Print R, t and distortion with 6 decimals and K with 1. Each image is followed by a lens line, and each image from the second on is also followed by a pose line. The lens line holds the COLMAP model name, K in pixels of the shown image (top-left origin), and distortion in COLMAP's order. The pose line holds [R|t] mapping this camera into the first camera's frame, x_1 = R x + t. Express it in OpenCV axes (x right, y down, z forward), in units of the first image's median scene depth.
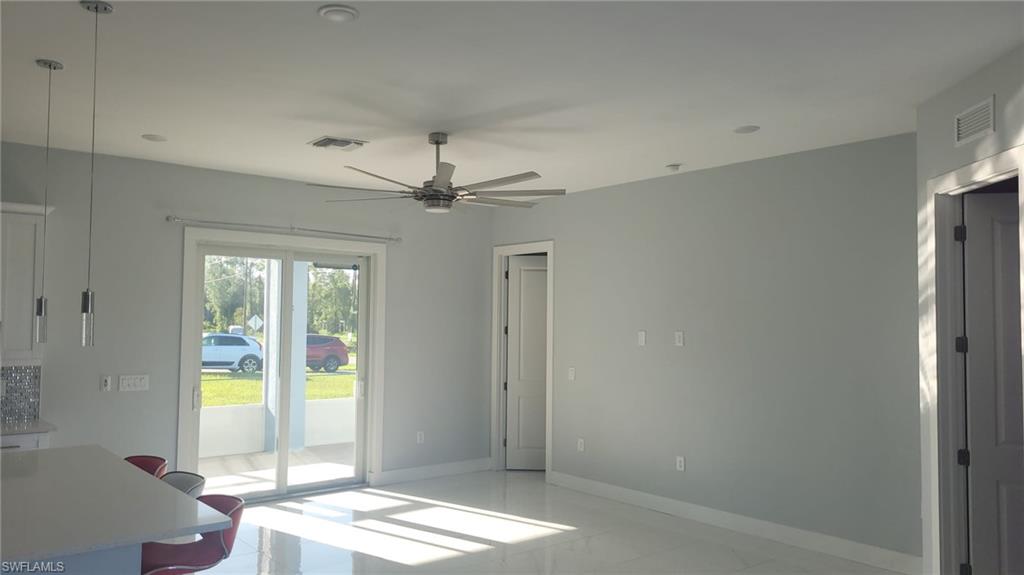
lens RADIAL K [[770.8, 0, 507.2], [0, 770.8, 291.2], [0, 0, 1]] dist [0.052614, -0.039385]
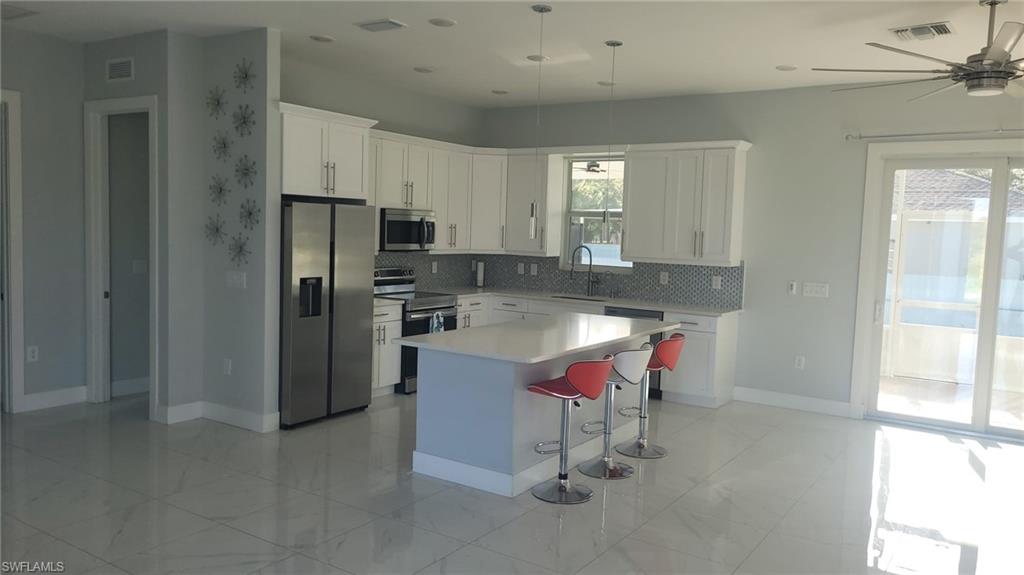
lens RADIAL K [[770.8, 0, 512.7], [0, 770.8, 283.2], [0, 0, 1]] dist [0.052614, -0.039385]
pose [[0.297773, 0.068582, -0.952170, 0.429266], [0.003102, 0.997341, 0.072806, 0.024279], [0.954632, -0.024633, 0.296768, 0.239846]]
